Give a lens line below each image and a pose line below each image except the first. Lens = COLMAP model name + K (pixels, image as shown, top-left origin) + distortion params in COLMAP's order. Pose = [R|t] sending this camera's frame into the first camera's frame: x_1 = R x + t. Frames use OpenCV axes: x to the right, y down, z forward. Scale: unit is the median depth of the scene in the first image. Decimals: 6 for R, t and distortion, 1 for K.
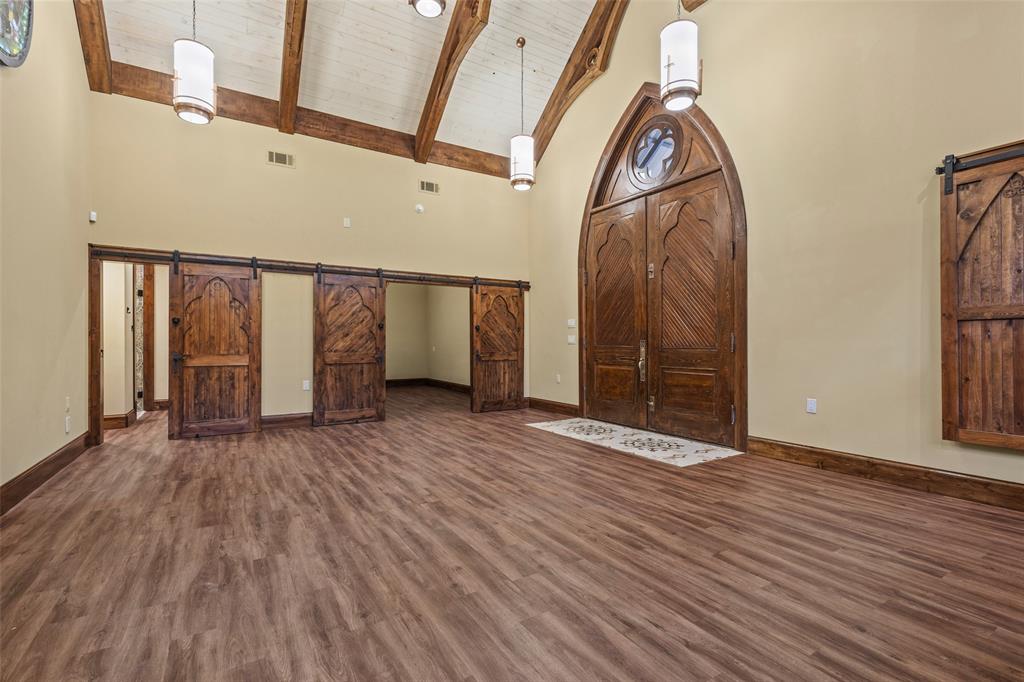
lens RADIAL K [[455.6, 0, 512.0], [0, 455.6, 341.0], [0, 0, 1]] dist [0.025659, -0.004007]
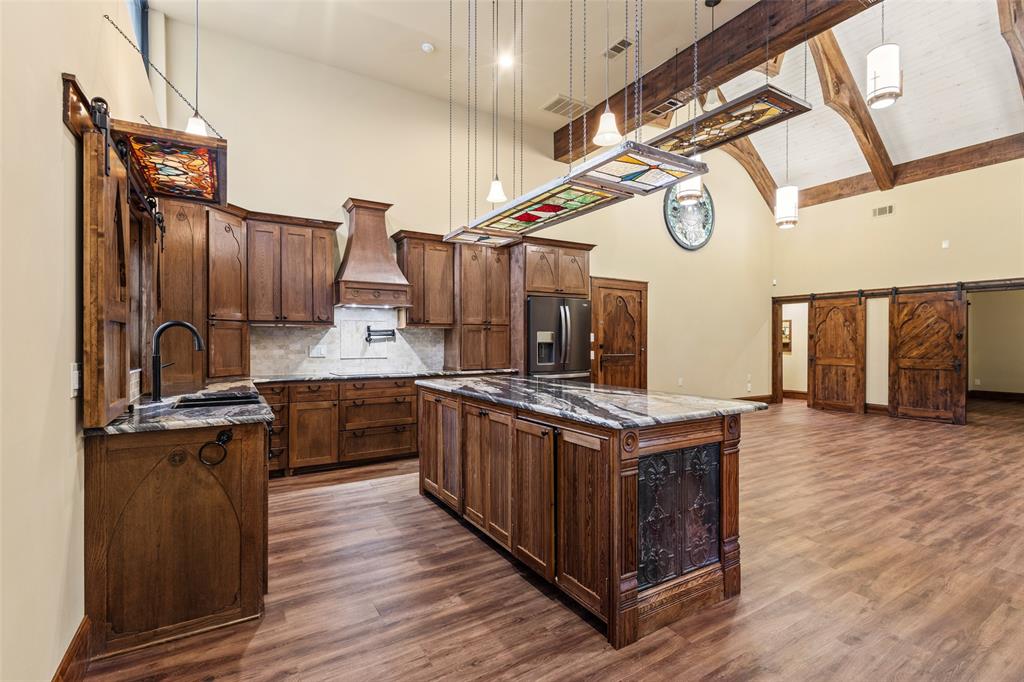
lens RADIAL K [[406.8, 0, 512.0], [0, 406.8, 341.0], [0, 0, 1]] dist [-0.000761, -0.002865]
pose [[-0.053698, -0.010247, -0.998505, 0.748714], [-0.015591, 0.999834, -0.009422, 0.004309], [0.998435, 0.015062, -0.053849, 0.007239]]
